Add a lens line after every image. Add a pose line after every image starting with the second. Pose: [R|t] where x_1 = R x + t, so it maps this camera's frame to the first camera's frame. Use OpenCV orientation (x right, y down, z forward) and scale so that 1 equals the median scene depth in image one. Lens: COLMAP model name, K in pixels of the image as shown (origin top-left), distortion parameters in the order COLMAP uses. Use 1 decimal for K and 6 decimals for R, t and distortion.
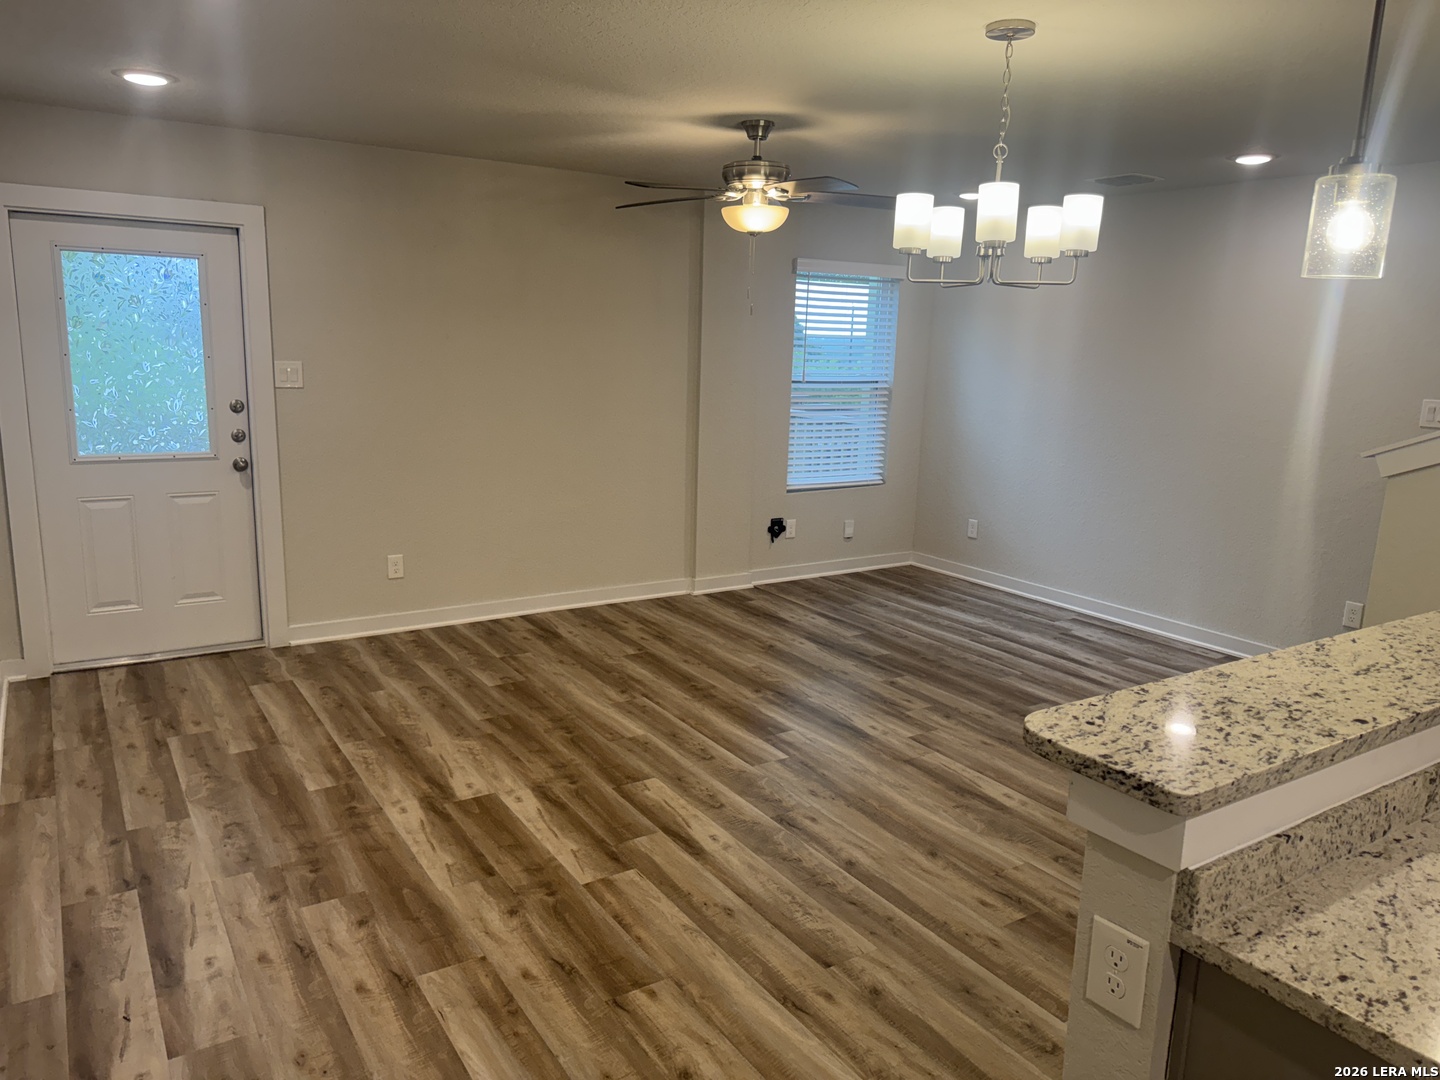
lens RADIAL K [[1008.9, 0, 731.6], [0, 1008.9, 538.6], [0, 0, 1]] dist [0.032669, -0.052609]
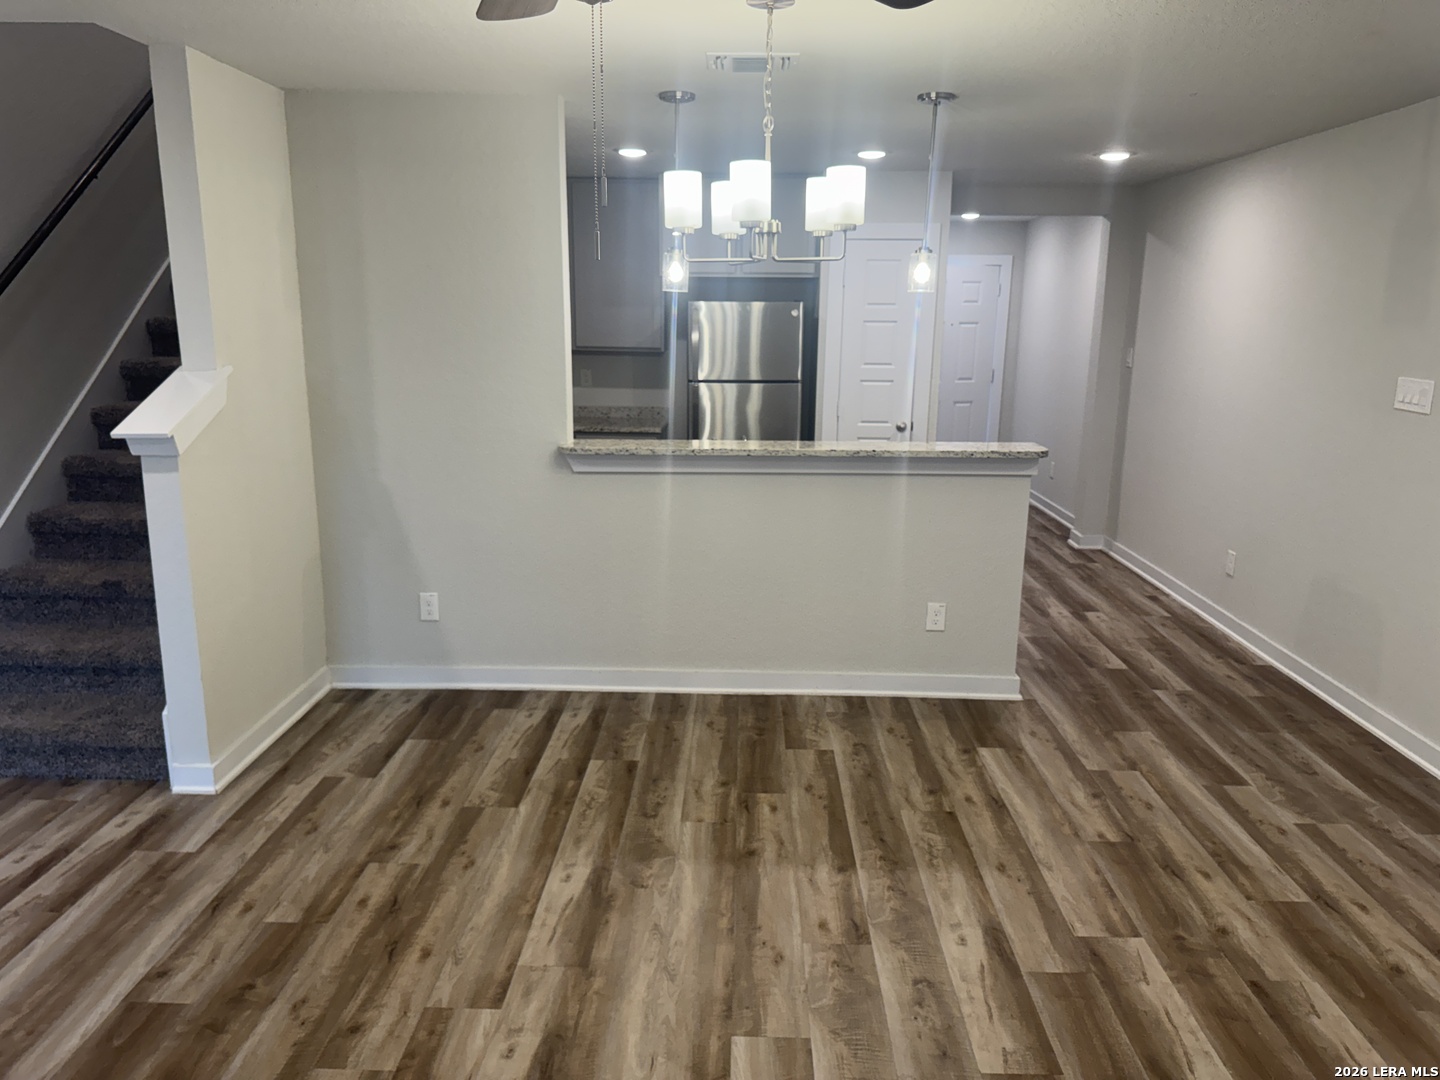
lens RADIAL K [[1008.9, 0, 719.1], [0, 1008.9, 542.5], [0, 0, 1]] dist [0.032669, -0.052609]
pose [[-0.811723, -0.167654, 0.559462, -0.273880], [0.080743, 0.916502, 0.391797, -0.350166], [-0.578434, 0.363203, -0.730409, 1.664266]]
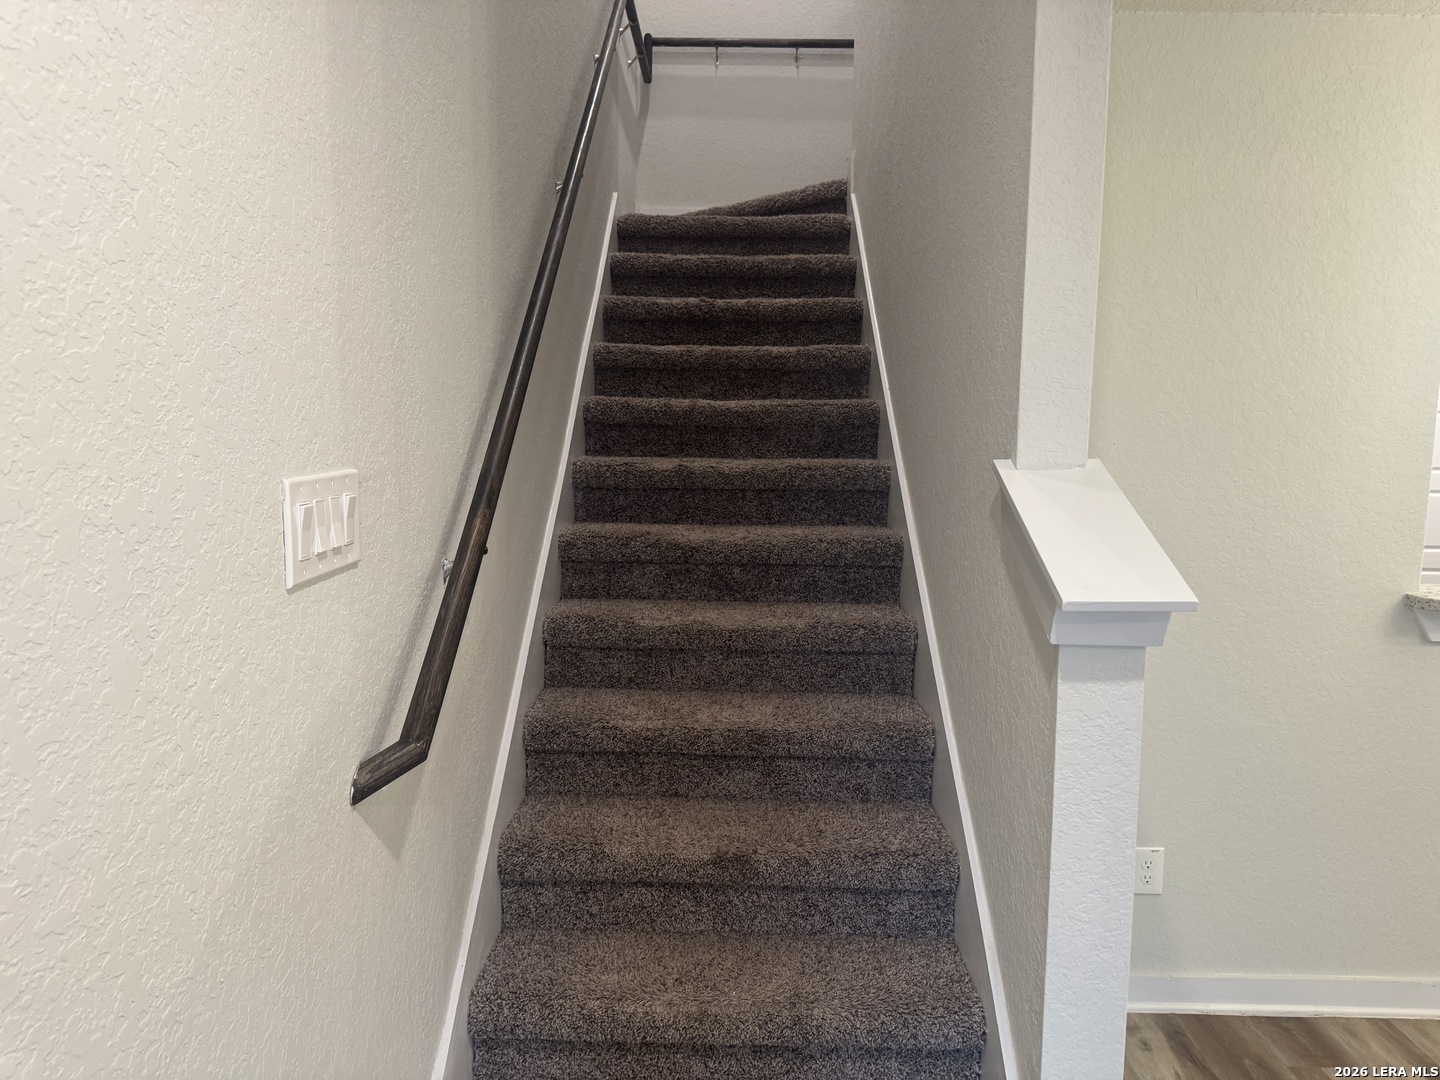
lens RADIAL K [[1008.9, 0, 713.6], [0, 1008.9, 535.2], [0, 0, 1]] dist [0.032669, -0.052609]
pose [[-0.813625, -0.096581, 0.573313, 0.658712], [0.077517, 0.959281, 0.271610, -0.264089], [-0.576200, 0.265429, -0.773008, 1.671503]]
